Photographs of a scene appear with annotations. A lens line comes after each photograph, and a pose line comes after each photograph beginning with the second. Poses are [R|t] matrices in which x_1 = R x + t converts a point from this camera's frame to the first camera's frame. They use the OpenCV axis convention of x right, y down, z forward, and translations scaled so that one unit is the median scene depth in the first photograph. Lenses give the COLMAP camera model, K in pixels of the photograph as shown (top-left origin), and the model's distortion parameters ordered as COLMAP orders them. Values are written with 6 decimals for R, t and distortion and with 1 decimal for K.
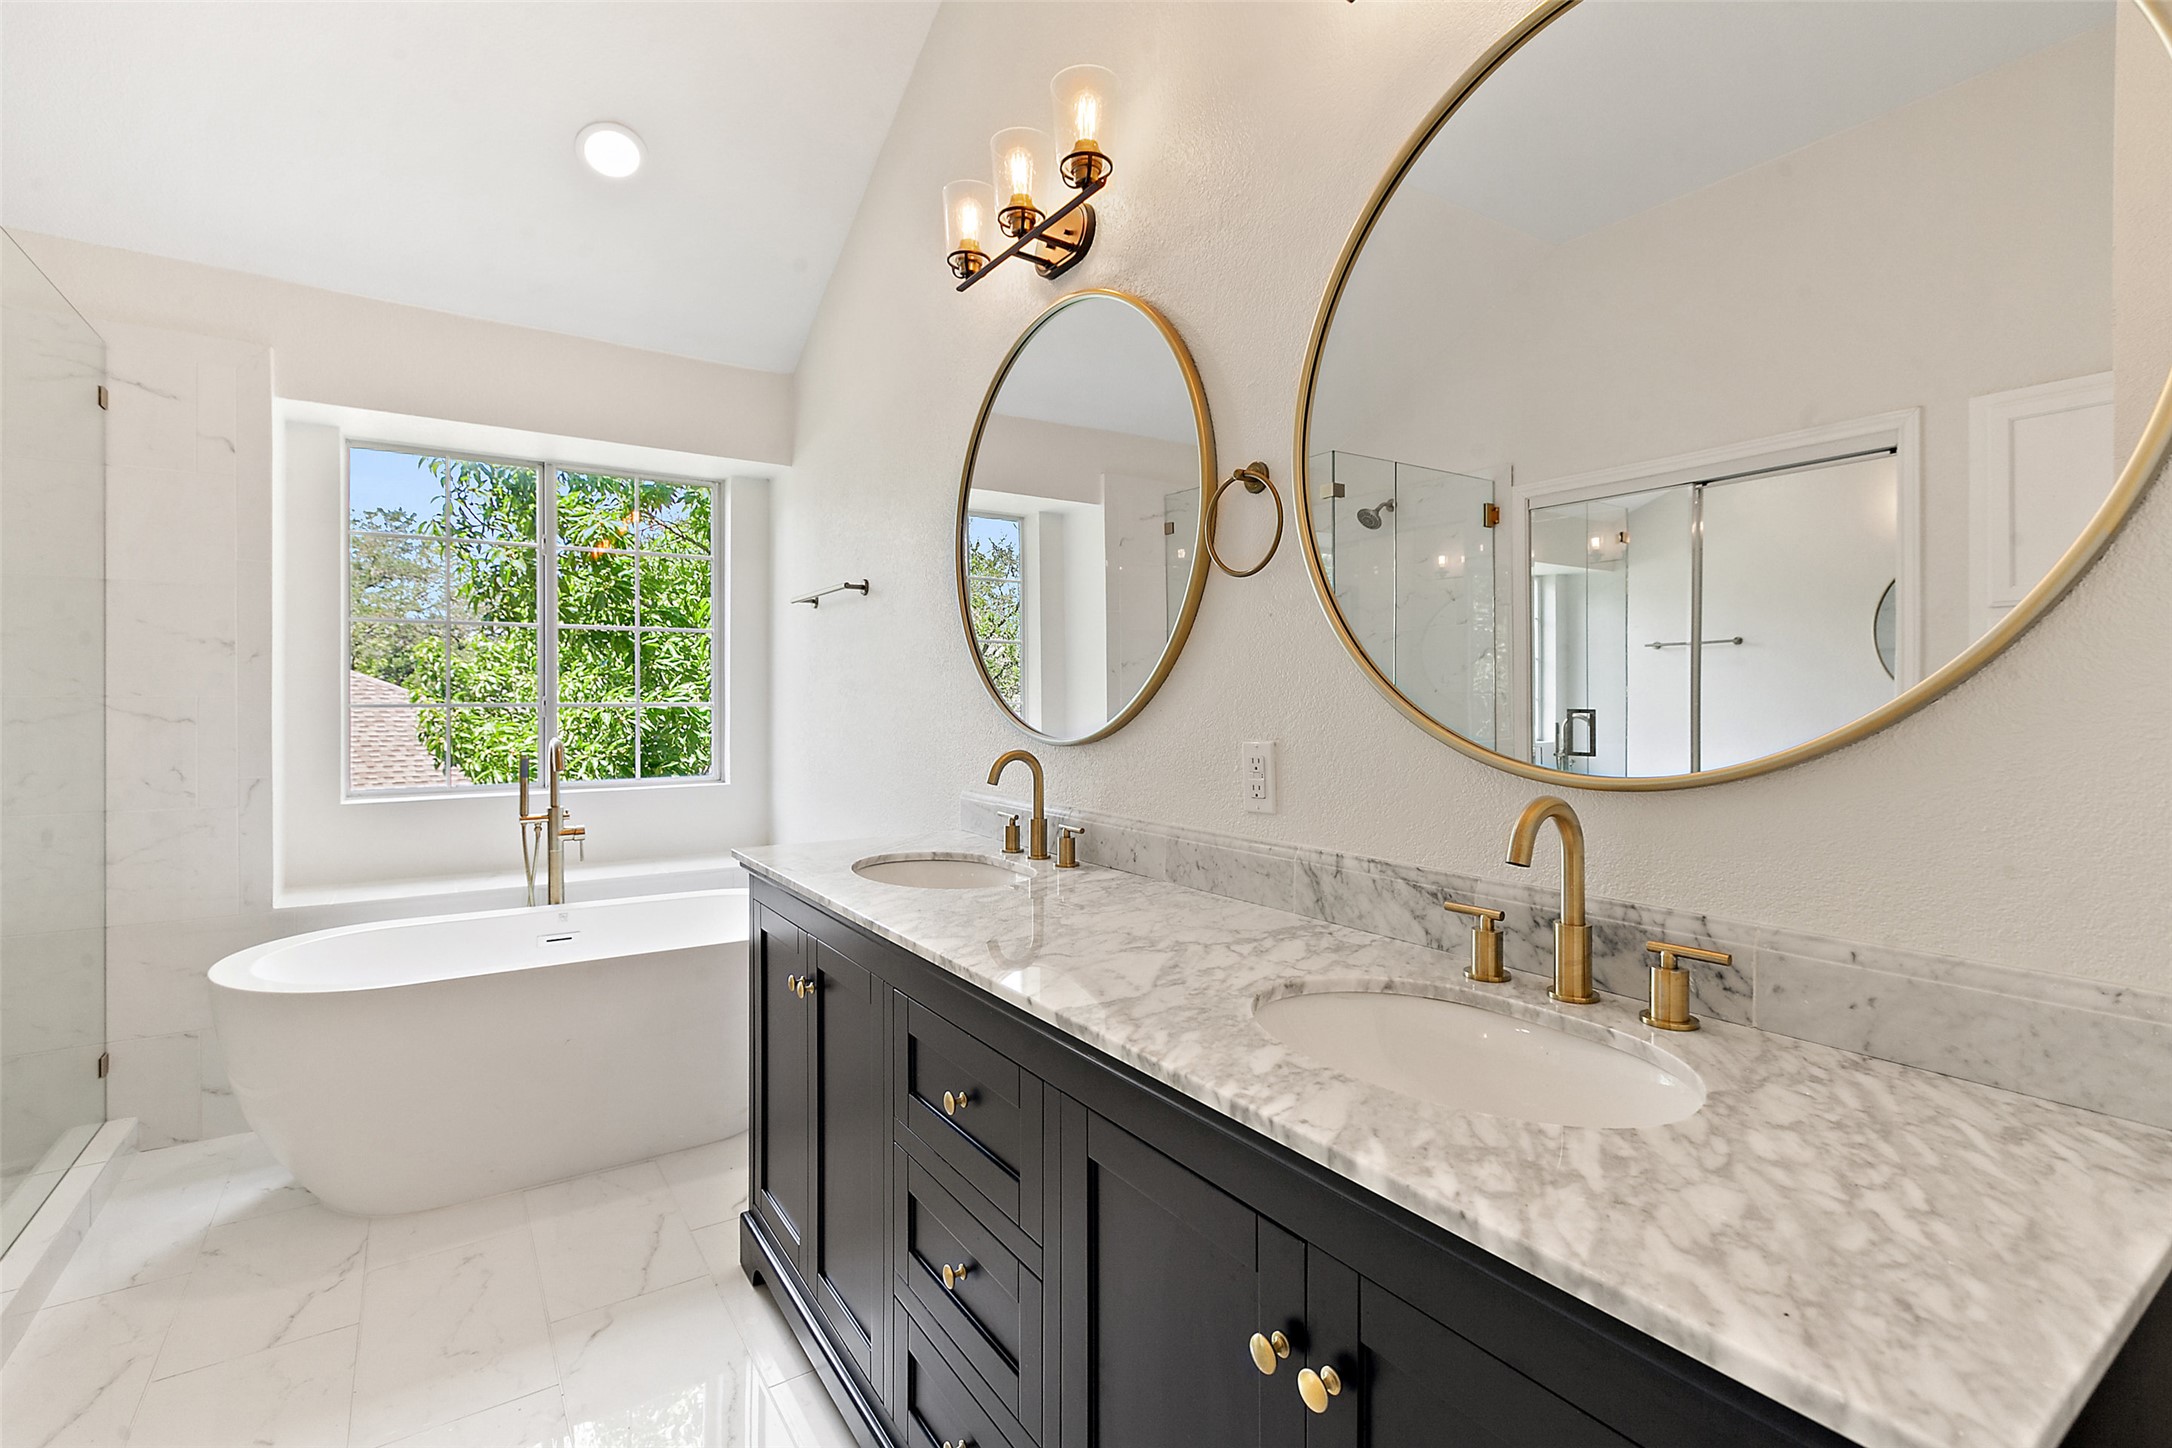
lens RADIAL K [[982.9, 0, 1092.3], [0, 982.9, 712.9], [0, 0, 1]] dist [0.005483, -0.001183]
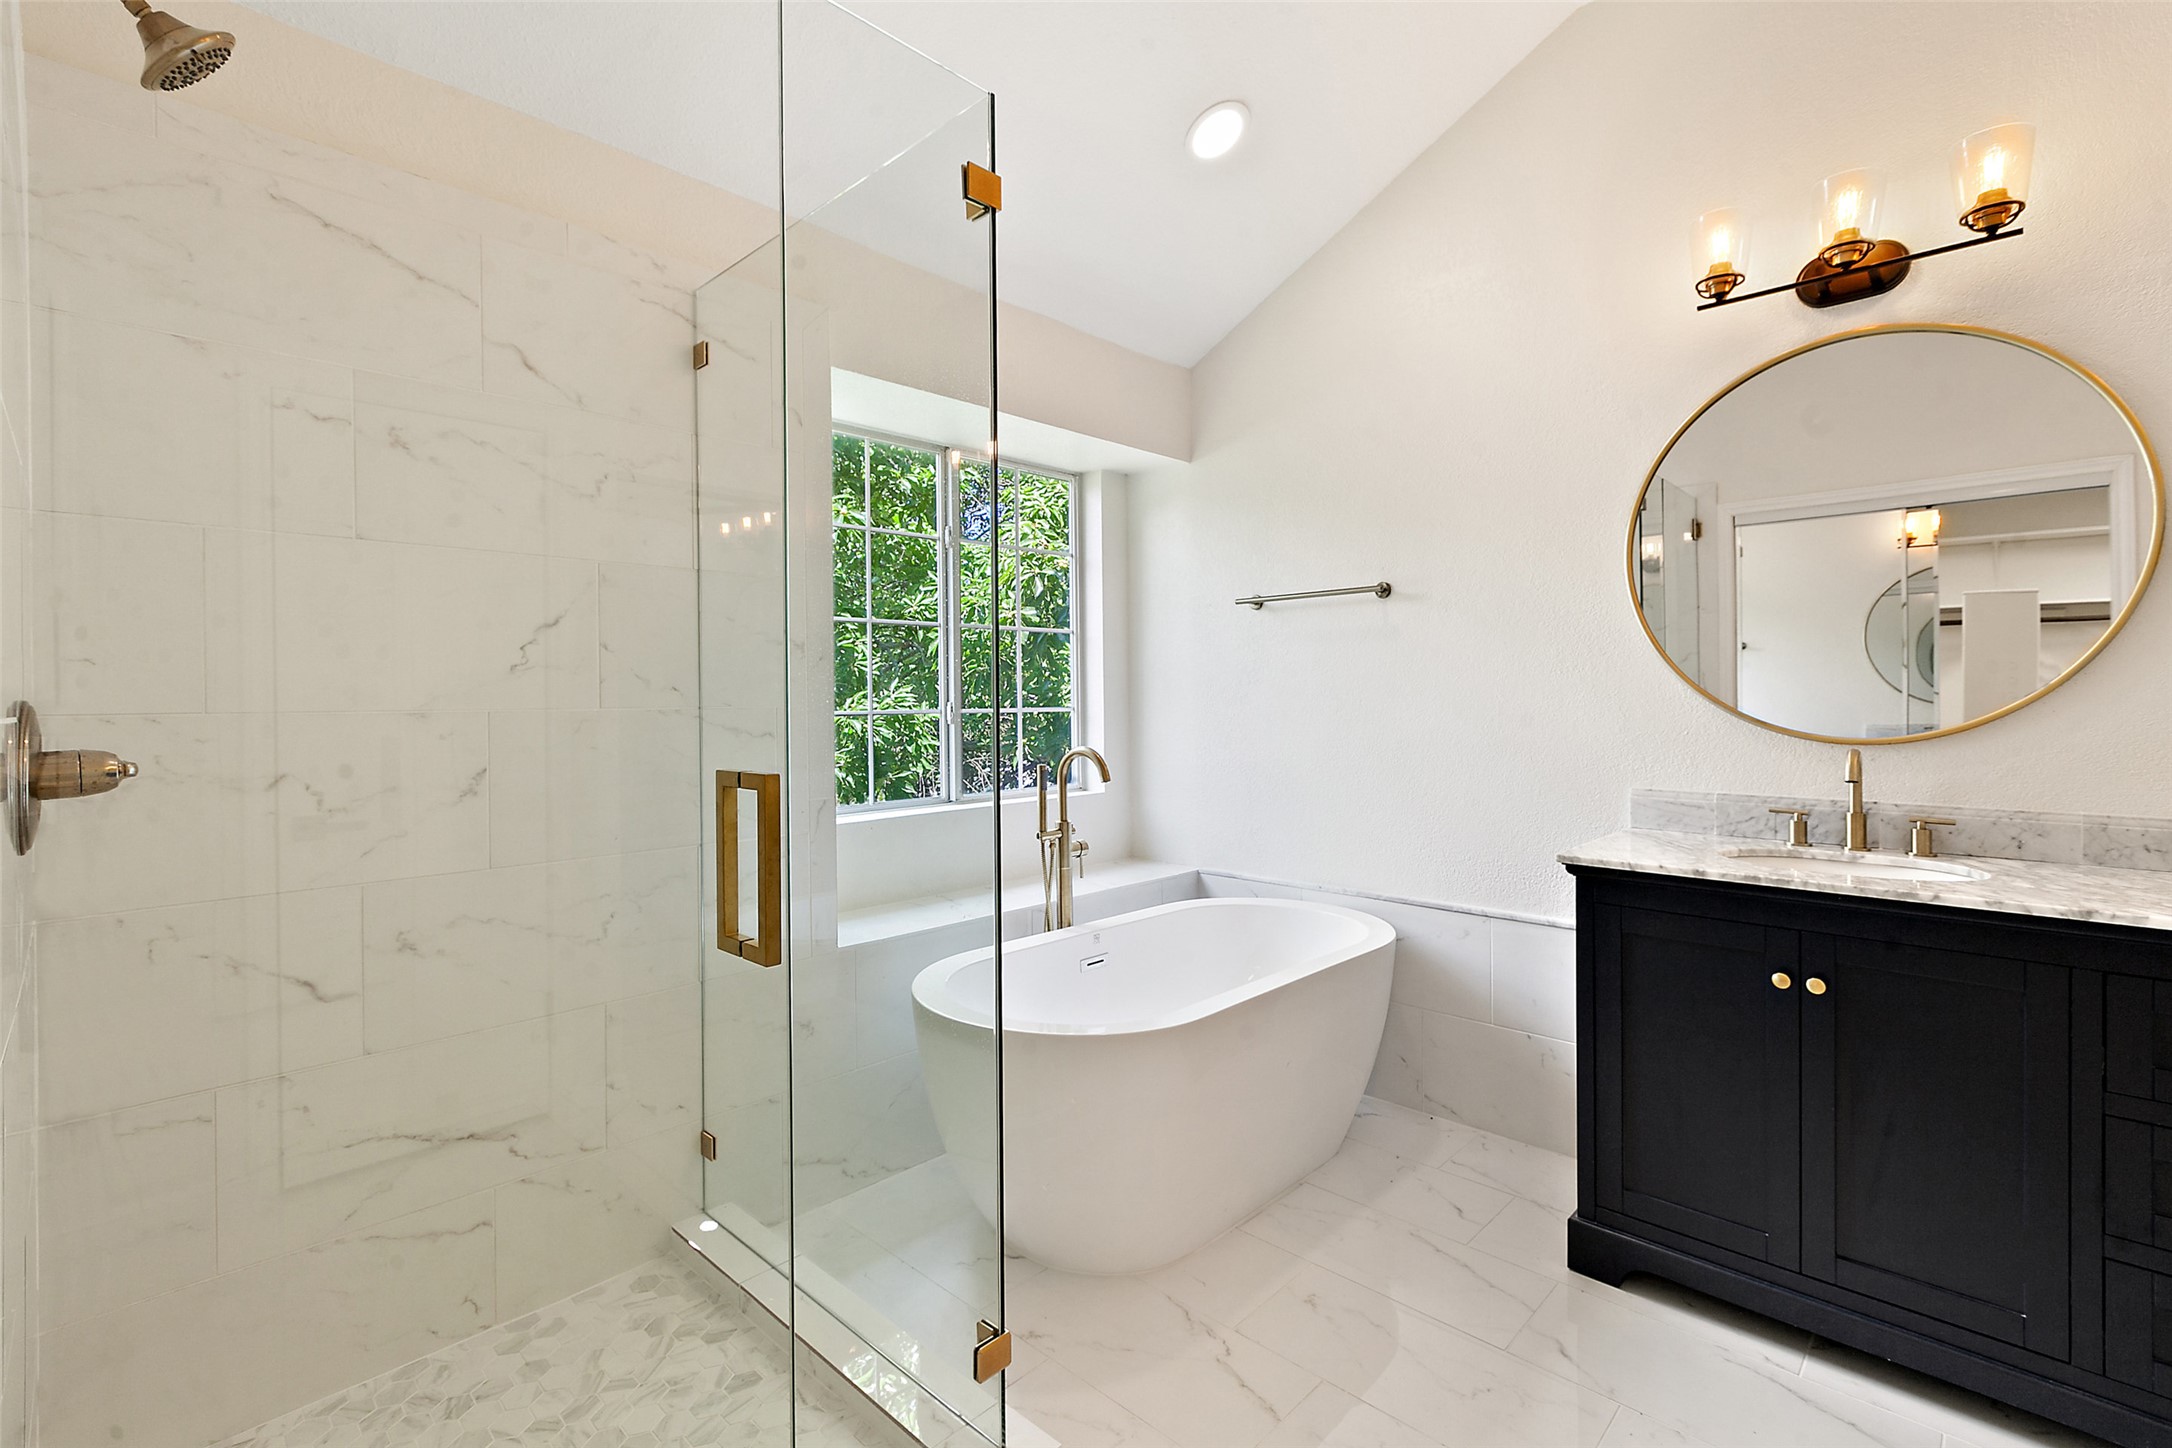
lens RADIAL K [[982.9, 0, 1099.0], [0, 982.9, 712.0], [0, 0, 1]] dist [0.005483, -0.001183]
pose [[0.976434, -0.012385, 0.215461, -0.725150], [0.012173, 0.999923, 0.002312, -0.009868], [-0.215473, 0.000365, 0.976510, 0.087657]]
